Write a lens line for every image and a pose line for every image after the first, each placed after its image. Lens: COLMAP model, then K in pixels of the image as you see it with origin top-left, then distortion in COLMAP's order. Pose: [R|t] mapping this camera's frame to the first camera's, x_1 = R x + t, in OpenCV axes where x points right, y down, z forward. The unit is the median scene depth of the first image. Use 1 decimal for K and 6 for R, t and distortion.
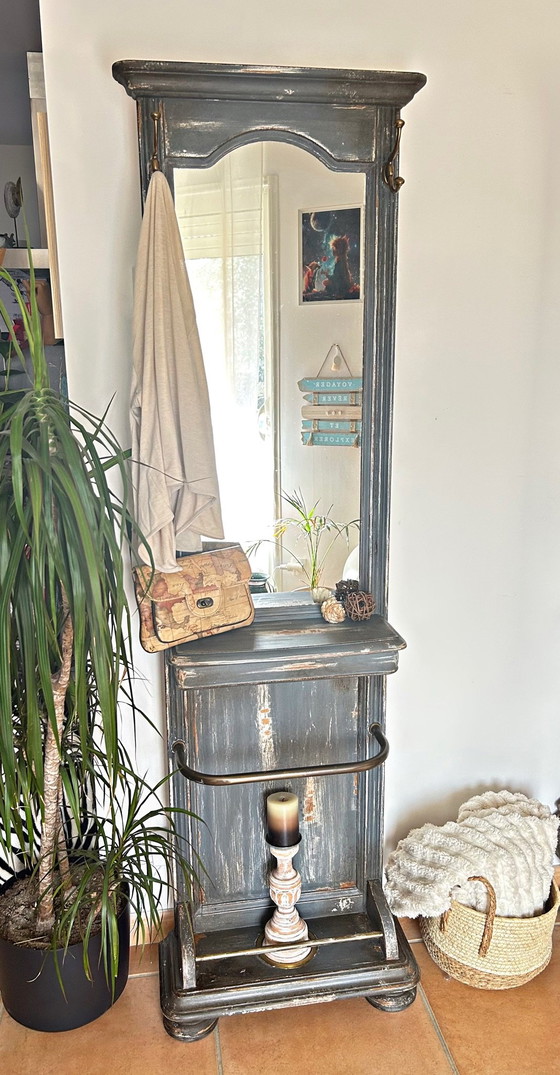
lens RADIAL K [[826.7, 0, 279.3], [0, 826.7, 529.5], [0, 0, 1]] dist [0.035093, -0.030397]
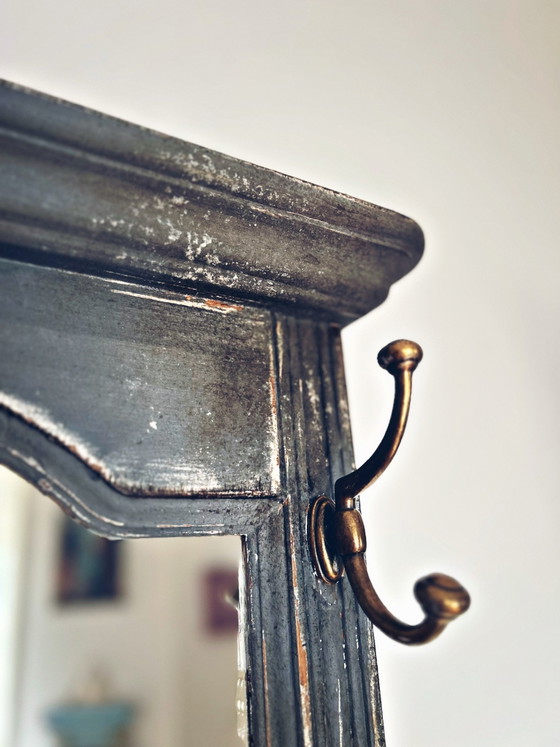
lens RADIAL K [[563.4, 0, 280.8], [0, 563.4, 374.9], [0, 0, 1]] dist [0.062904, -0.077085]
pose [[0.933158, 0.066738, 0.353218, 0.047538], [0.128242, 0.856150, -0.500560, -0.352089], [-0.335814, 0.512399, 0.790365, 0.768542]]
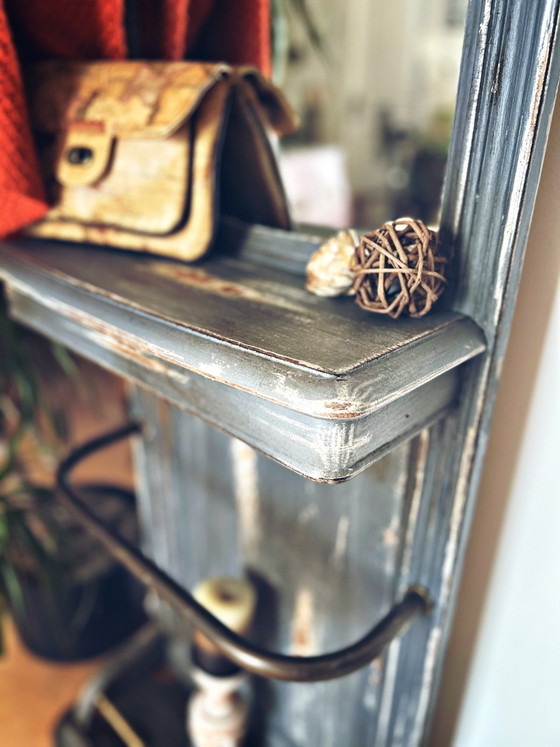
lens RADIAL K [[563.4, 0, 281.6], [0, 563.4, 378.4], [0, 0, 1]] dist [0.062904, -0.077085]
pose [[0.591758, 0.359495, -0.721516, 0.253194], [-0.205128, 0.932743, 0.296501, 0.076556], [0.779580, -0.027454, 0.625701, 0.828457]]
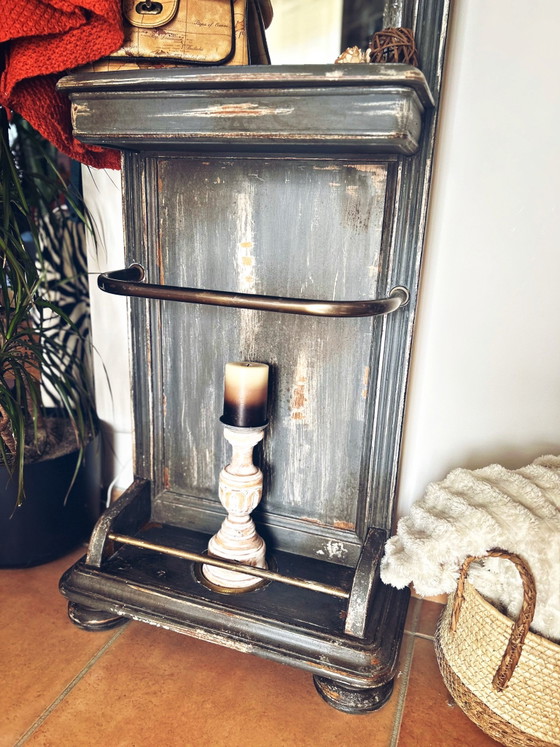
lens RADIAL K [[563.4, 0, 279.2], [0, 563.4, 374.9], [0, 0, 1]] dist [0.062904, -0.077085]
pose [[0.876462, 0.178566, -0.447133, 0.258712], [-0.155420, 0.983896, 0.088275, 0.295154], [0.455696, -0.007876, 0.890101, 0.598437]]
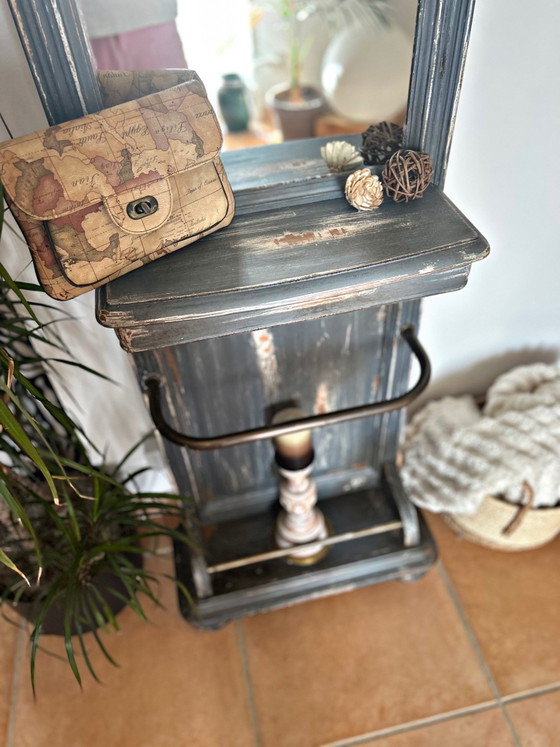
lens RADIAL K [[563.4, 0, 276.9], [0, 563.4, 375.1], [0, 0, 1]] dist [0.062904, -0.077085]
pose [[0.997569, -0.069588, 0.003676, -0.009730], [0.056683, 0.840990, 0.538074, -0.014514], [-0.040535, -0.536557, 0.842890, 0.577097]]
